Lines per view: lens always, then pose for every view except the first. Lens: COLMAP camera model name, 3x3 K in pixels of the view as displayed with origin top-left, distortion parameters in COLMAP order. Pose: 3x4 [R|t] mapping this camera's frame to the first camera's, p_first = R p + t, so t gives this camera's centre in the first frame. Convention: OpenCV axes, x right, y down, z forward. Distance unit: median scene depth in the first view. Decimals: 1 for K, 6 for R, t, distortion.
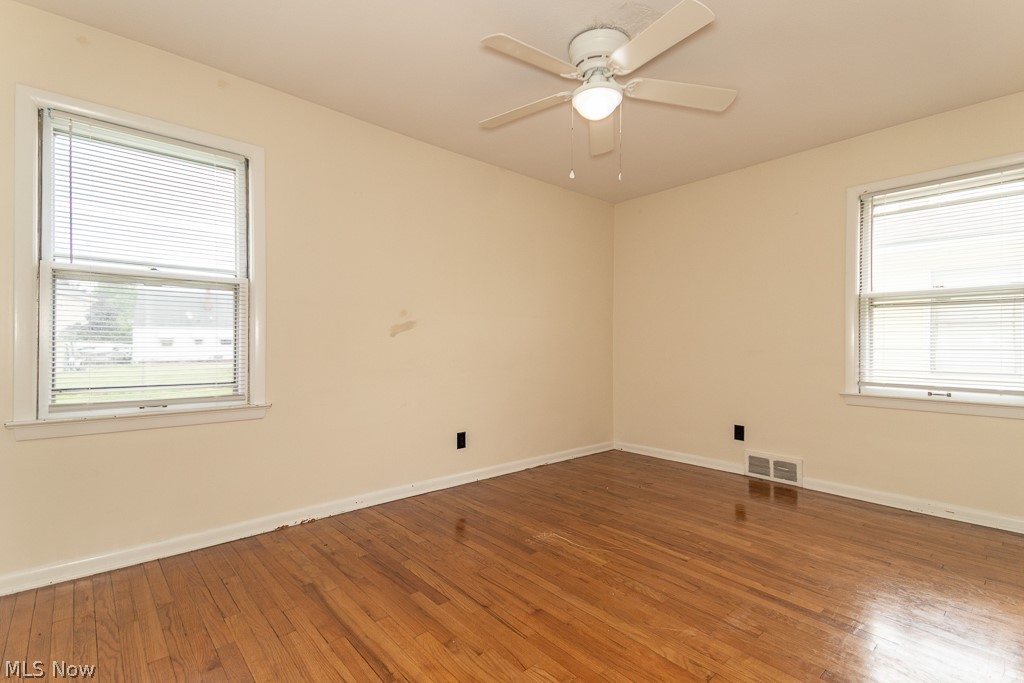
lens RADIAL K [[468.6, 0, 512.8], [0, 468.6, 340.4], [0, 0, 1]] dist [0.052617, -0.017091]
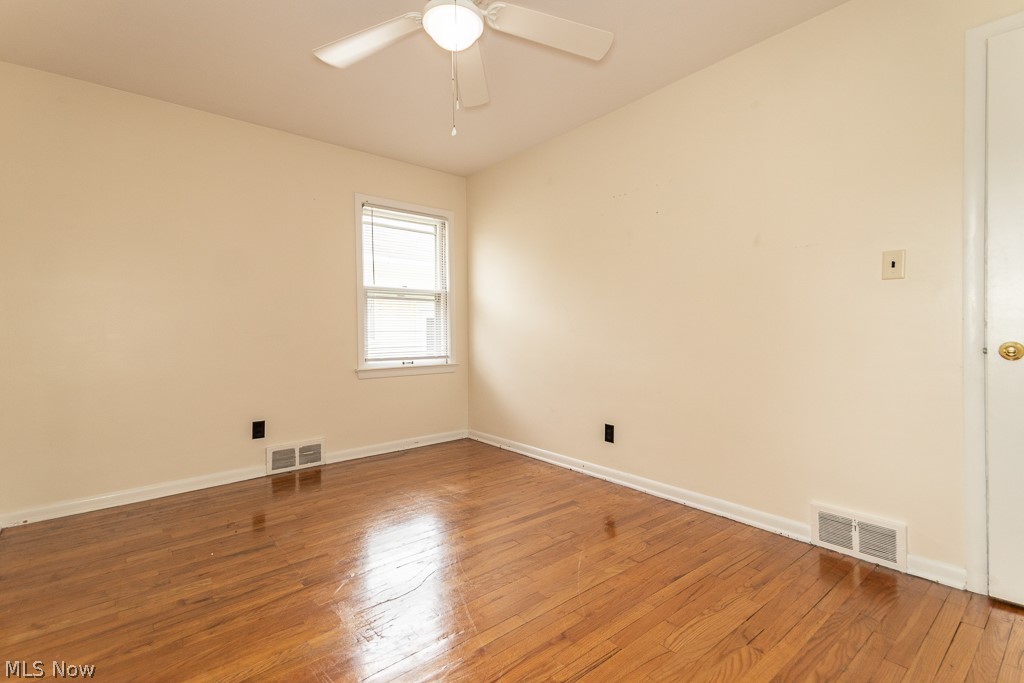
lens RADIAL K [[468.6, 0, 508.0], [0, 468.6, 338.5], [0, 0, 1]] dist [0.052617, -0.017091]
pose [[0.031533, -0.023015, 0.999238, -0.503484], [0.002224, 0.999734, 0.022957, 0.009584], [-0.999500, 0.001498, 0.031576, 0.682996]]
